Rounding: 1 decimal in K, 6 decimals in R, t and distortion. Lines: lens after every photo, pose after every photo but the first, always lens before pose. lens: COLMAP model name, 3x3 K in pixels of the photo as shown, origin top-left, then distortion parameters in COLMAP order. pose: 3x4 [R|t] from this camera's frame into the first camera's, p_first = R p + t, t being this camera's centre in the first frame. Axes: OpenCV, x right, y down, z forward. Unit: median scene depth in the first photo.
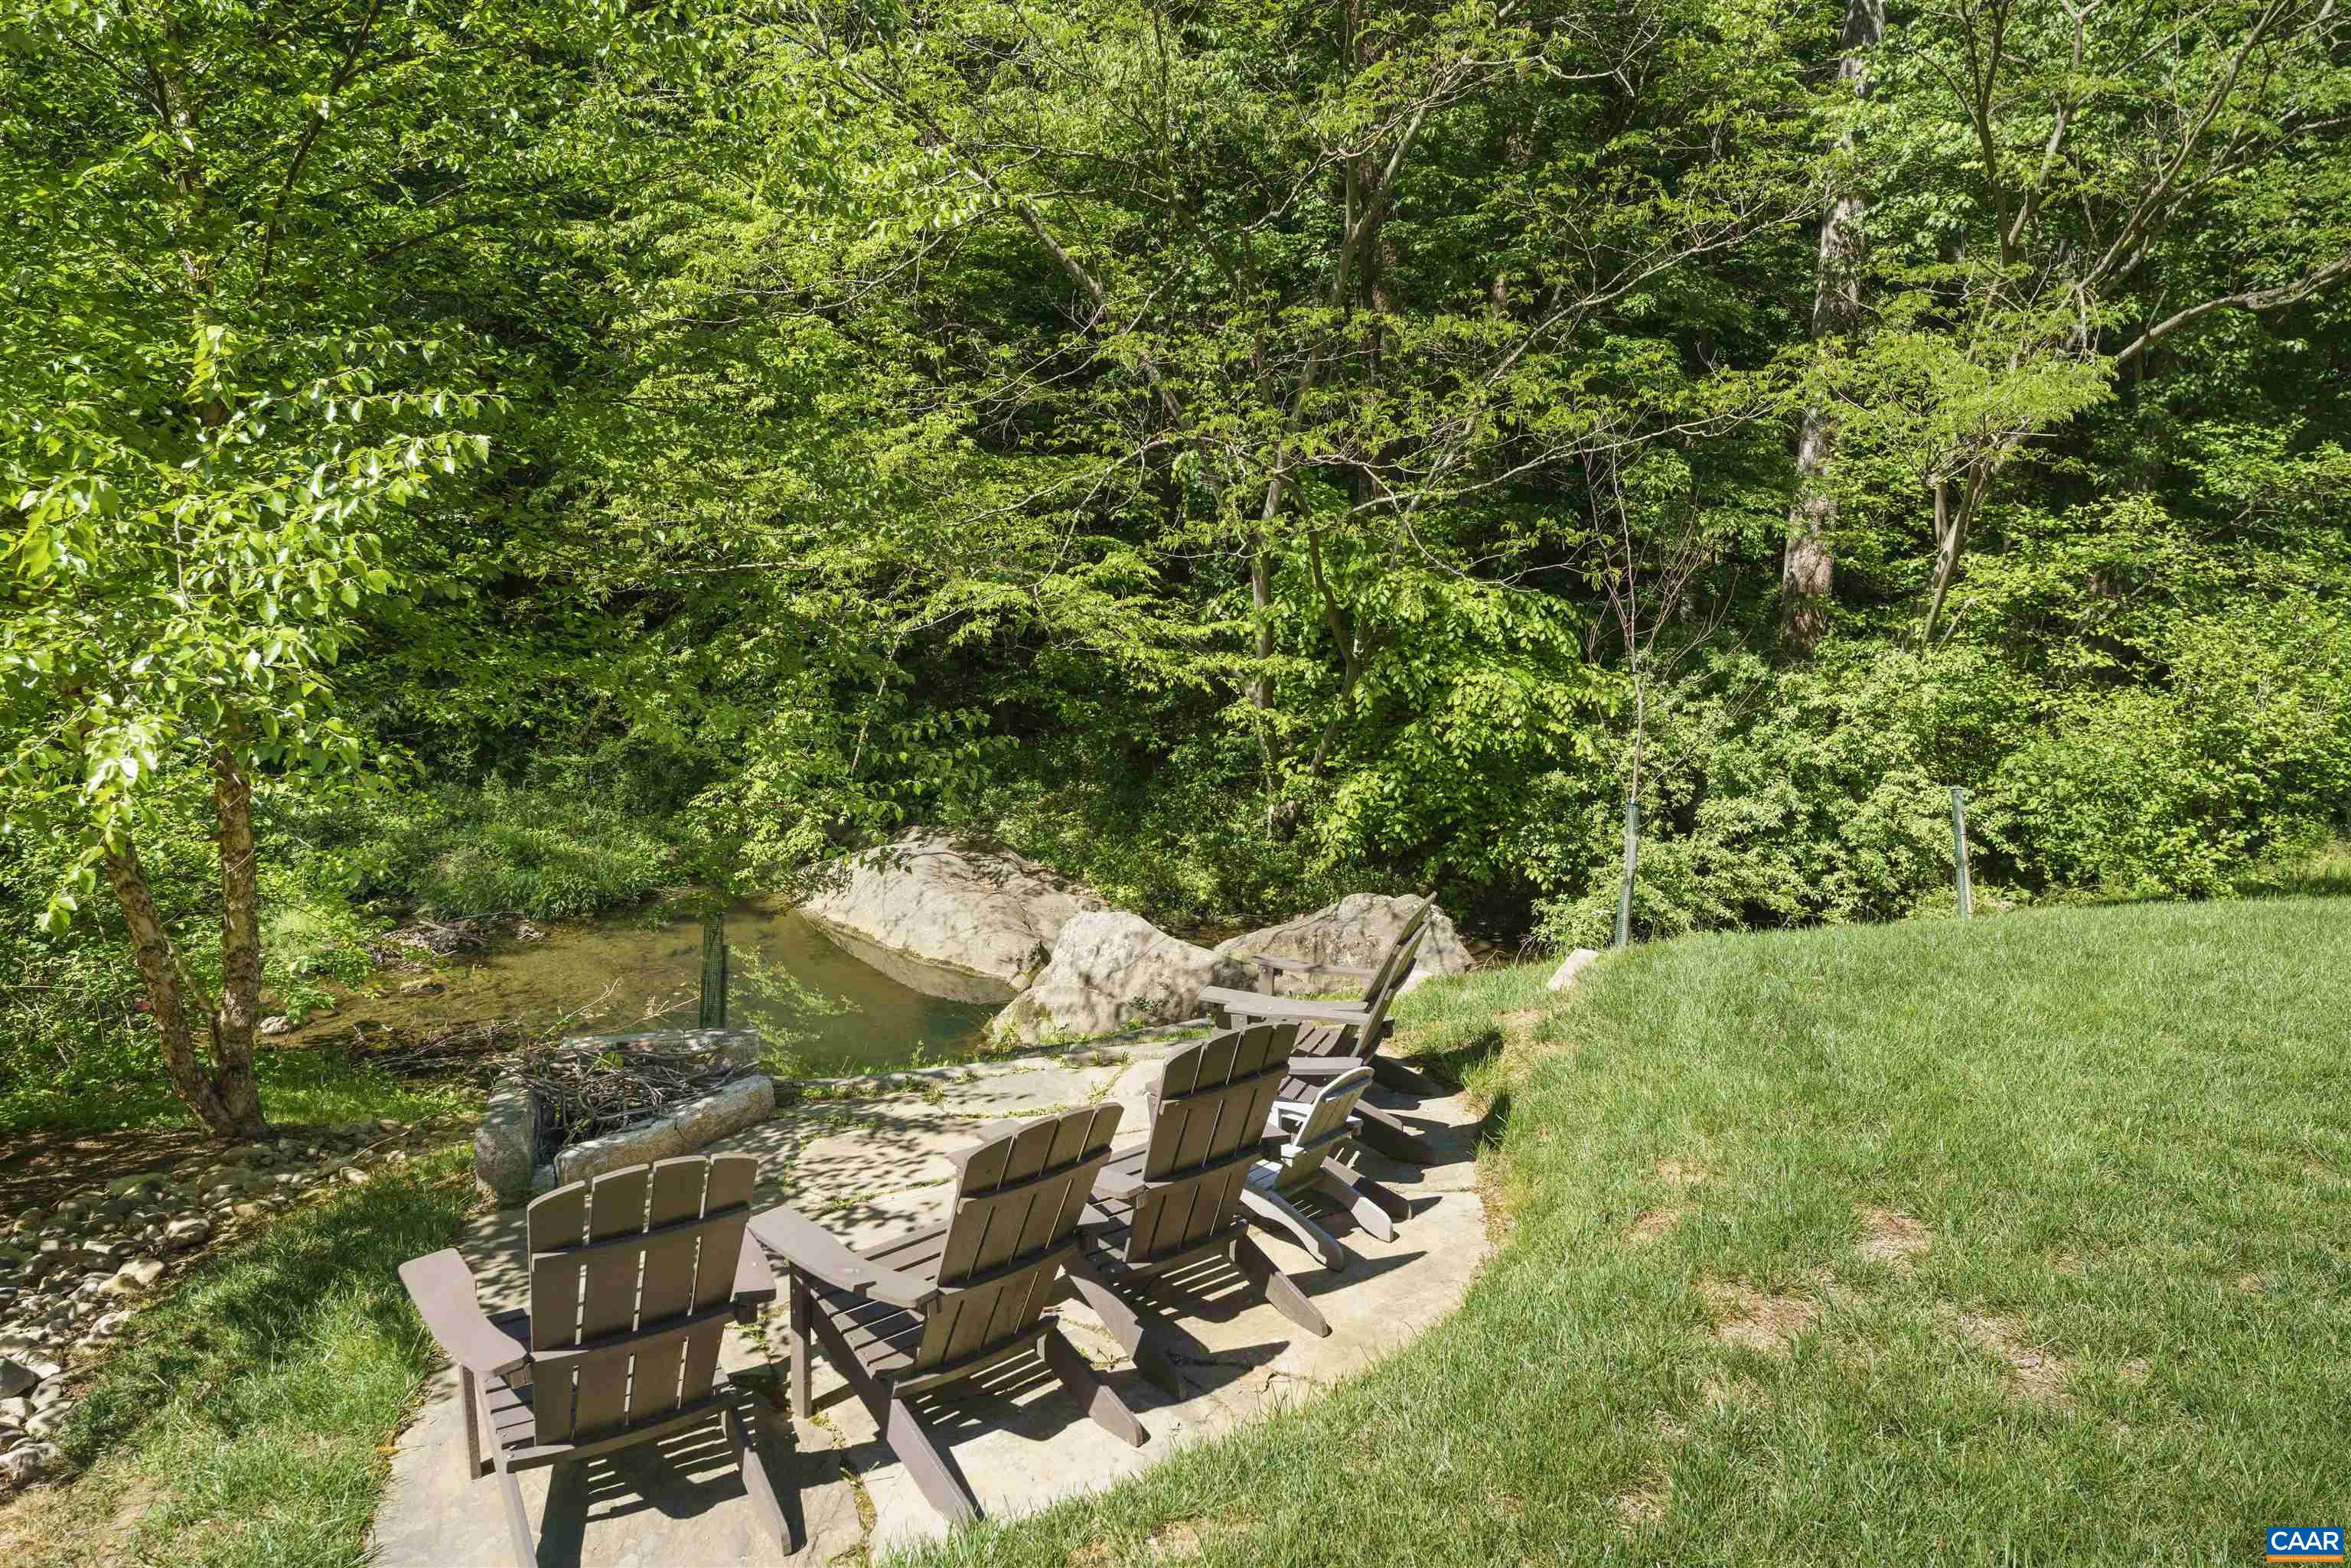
lens RADIAL K [[1283.1, 0, 1175.5], [0, 1283.1, 784.0], [0, 0, 1]] dist [0.013986, -0.000716]
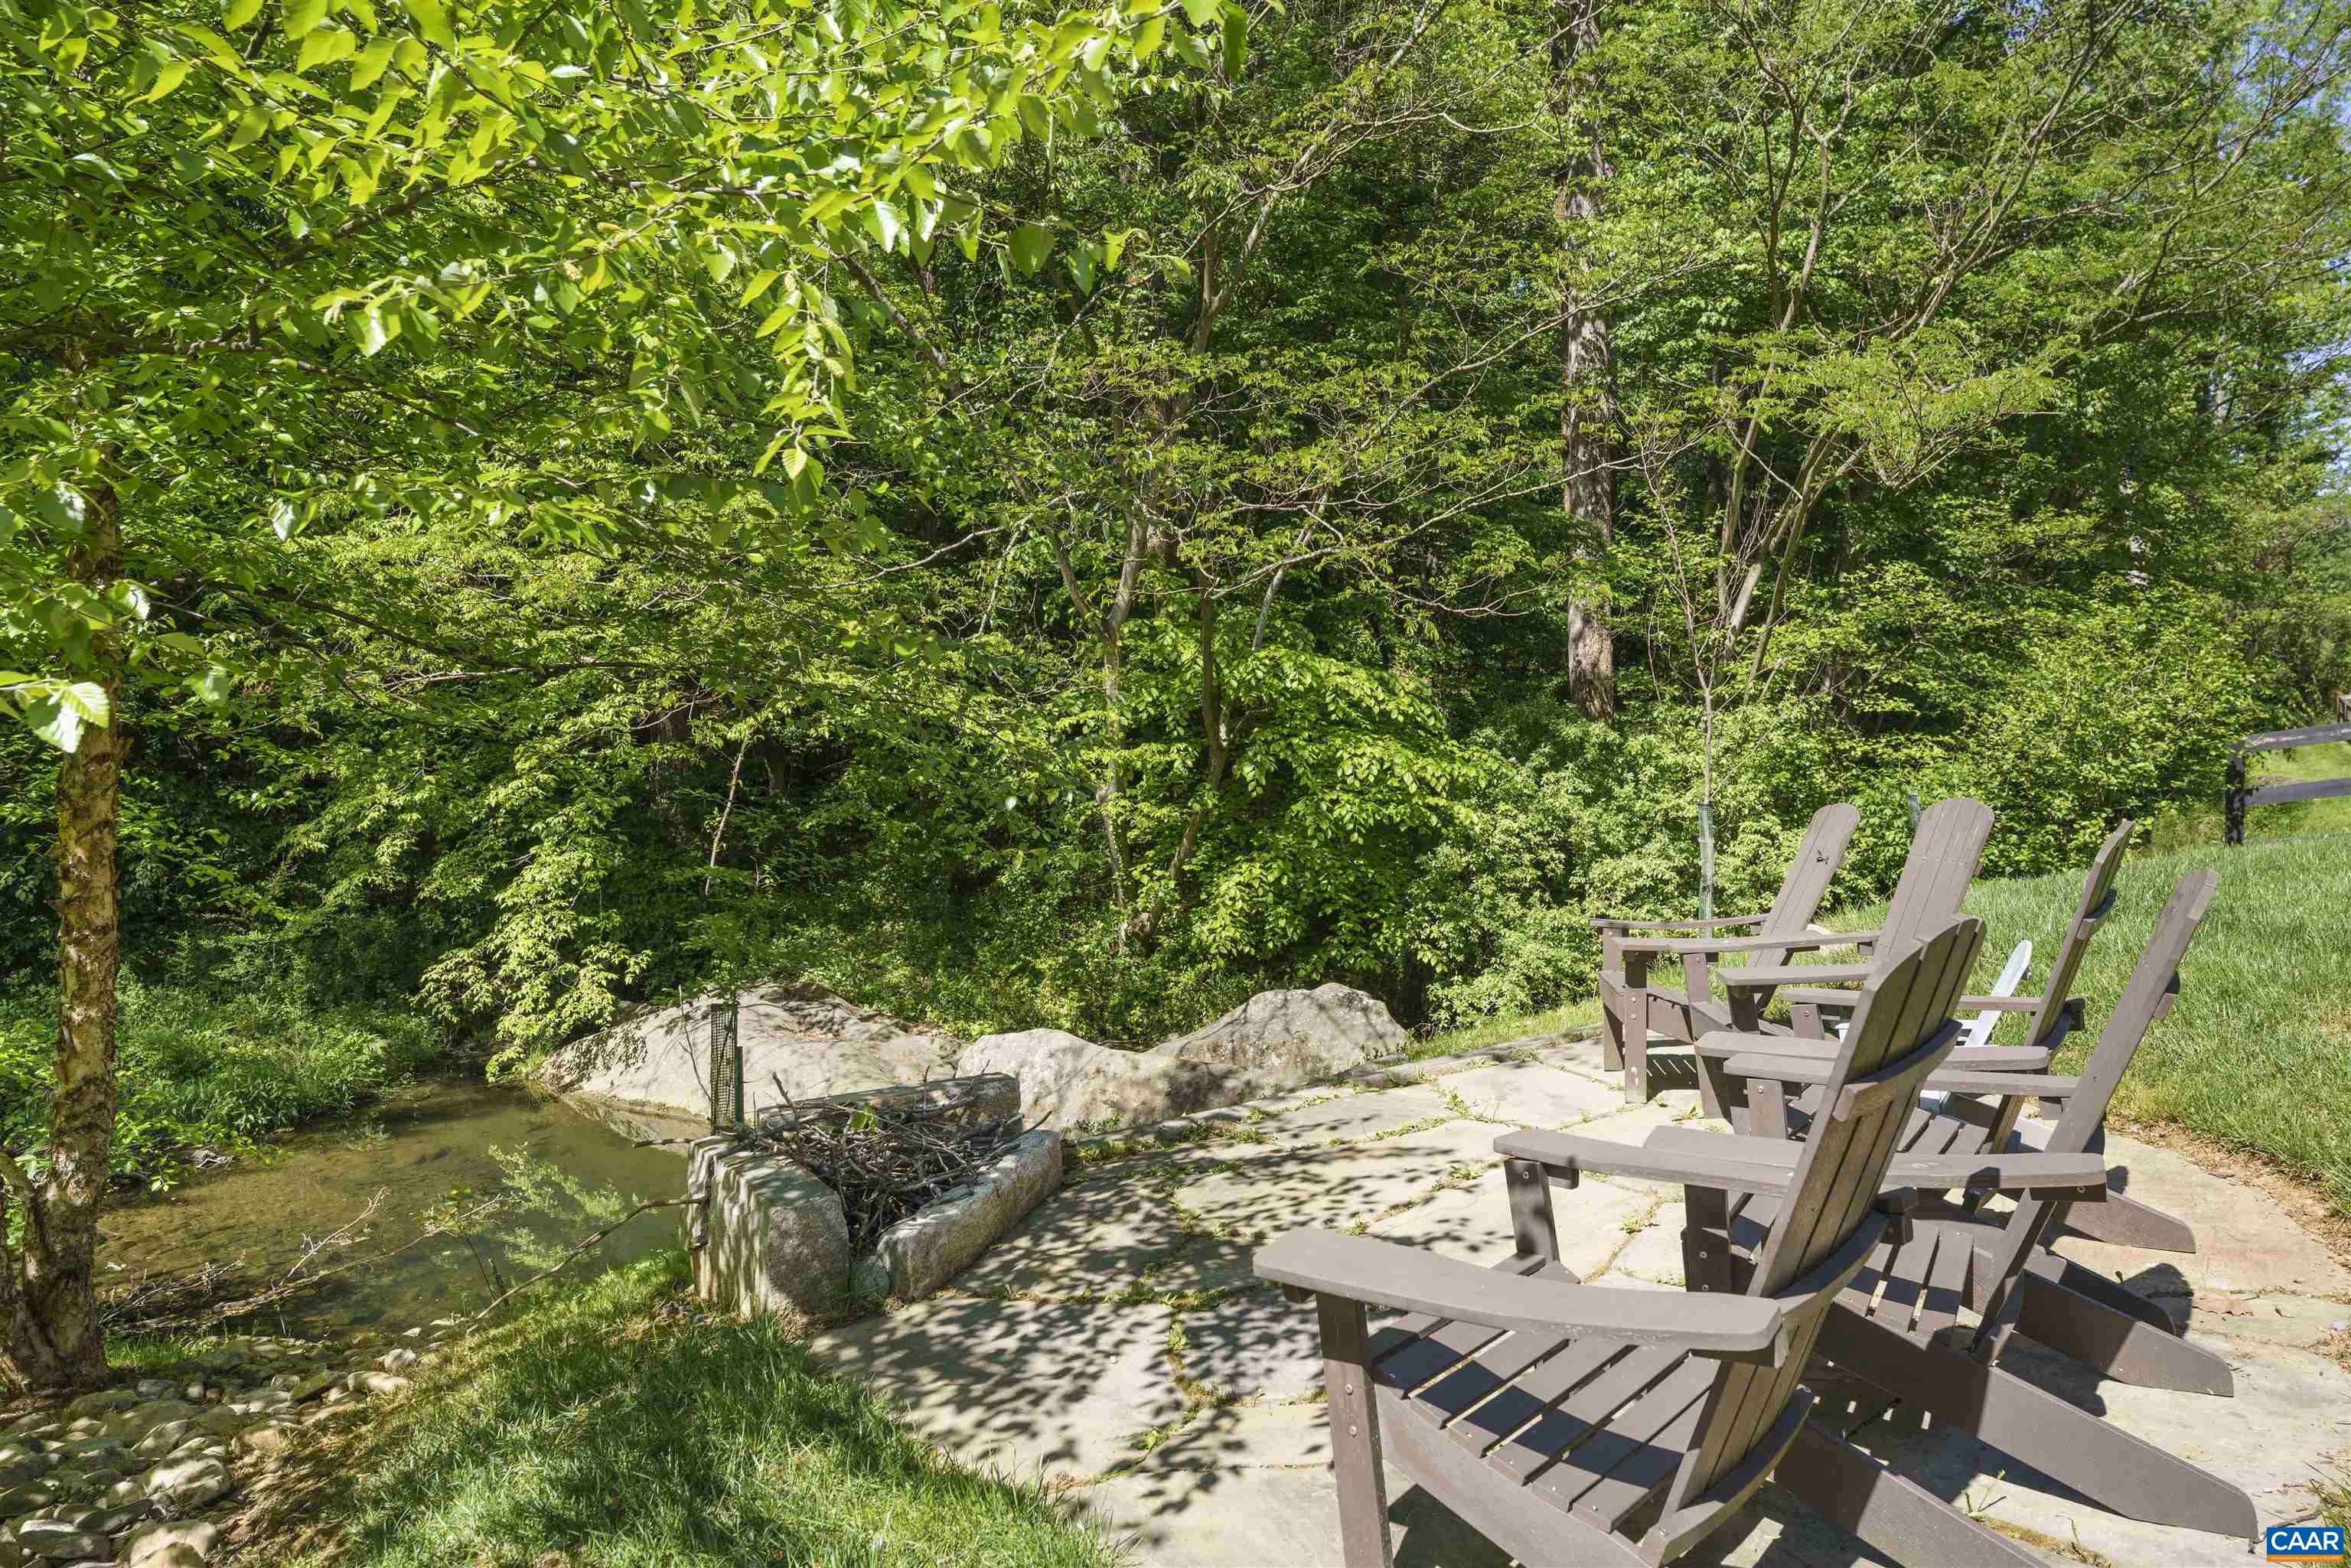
lens RADIAL K [[1319.9, 0, 1175.5], [0, 1319.9, 784.0], [0, 0, 1]] dist [0.011349, -0.000127]
pose [[0.967446, -0.057351, 0.246493, -0.135528], [0.088832, 0.988967, -0.118549, 0.041786], [-0.236974, 0.136586, 0.961867, 0.077605]]
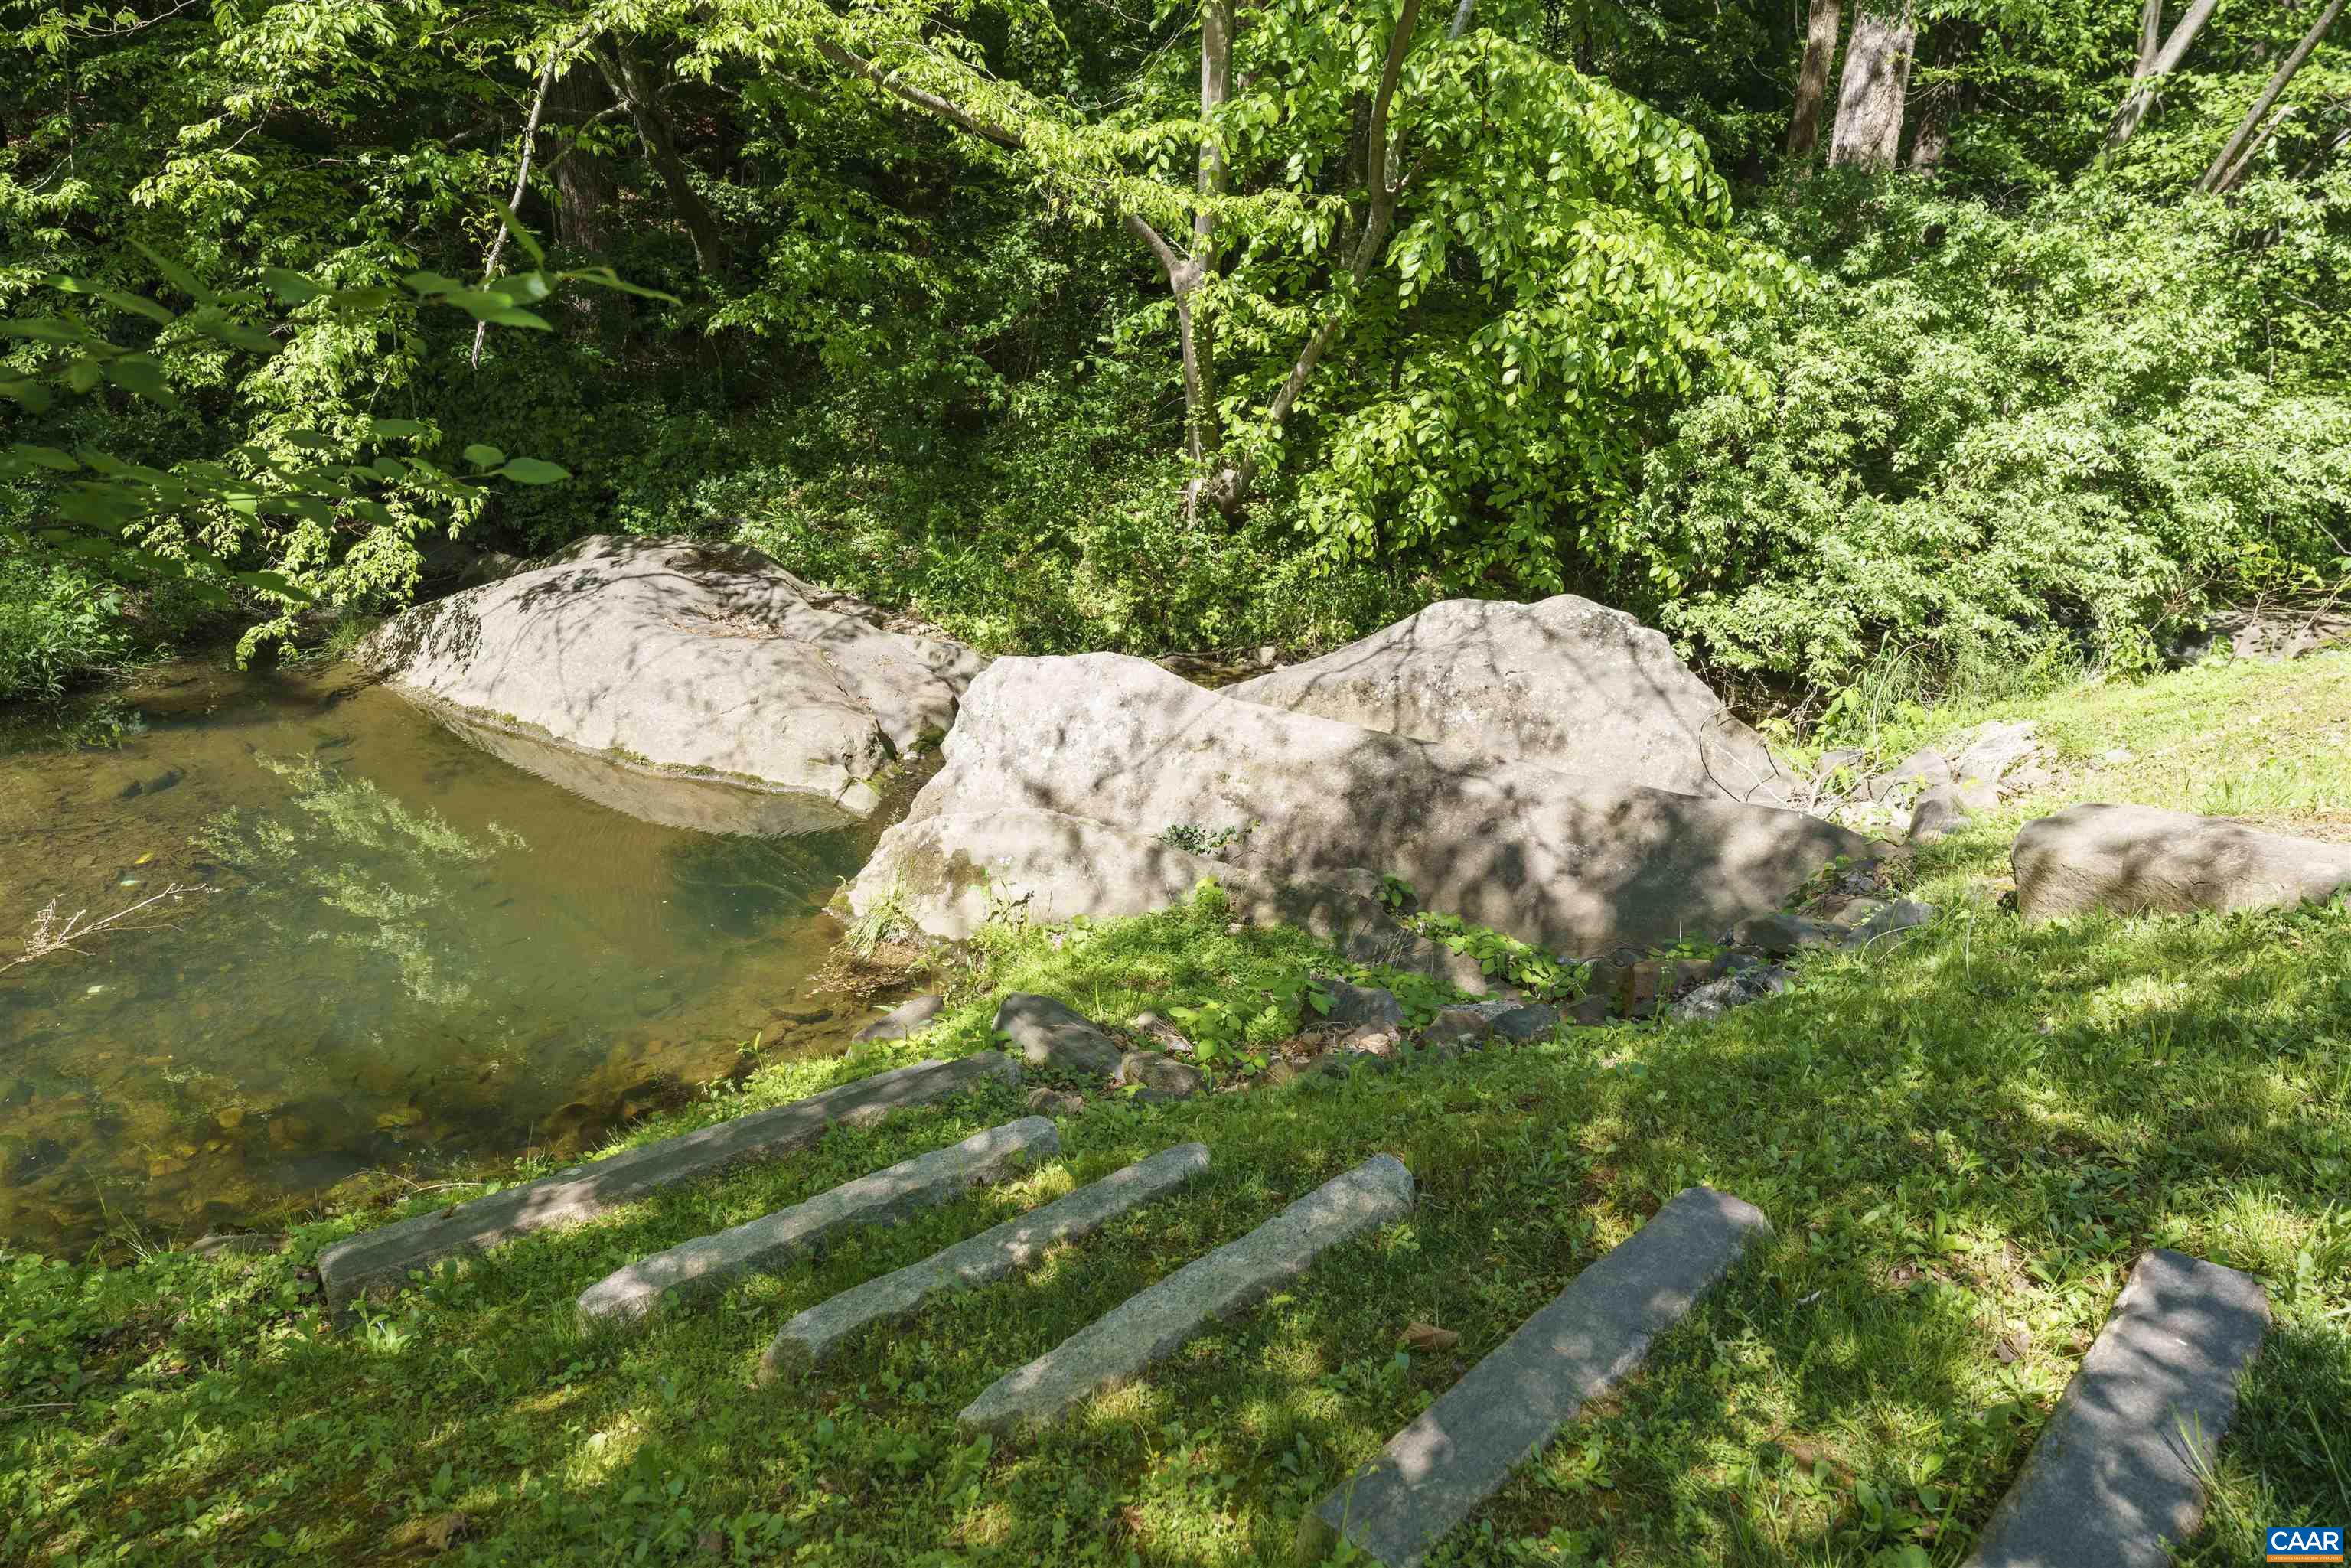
lens RADIAL K [[1330.5, 0, 1169.0], [0, 1330.5, 739.8], [0, 0, 1]] dist [-0.000552, -0.000768]
pose [[0.970920, -0.072306, 0.228224, -0.113216], [0.034082, 0.985337, 0.167180, 0.039093], [-0.236966, -0.154540, 0.959148, 0.412283]]
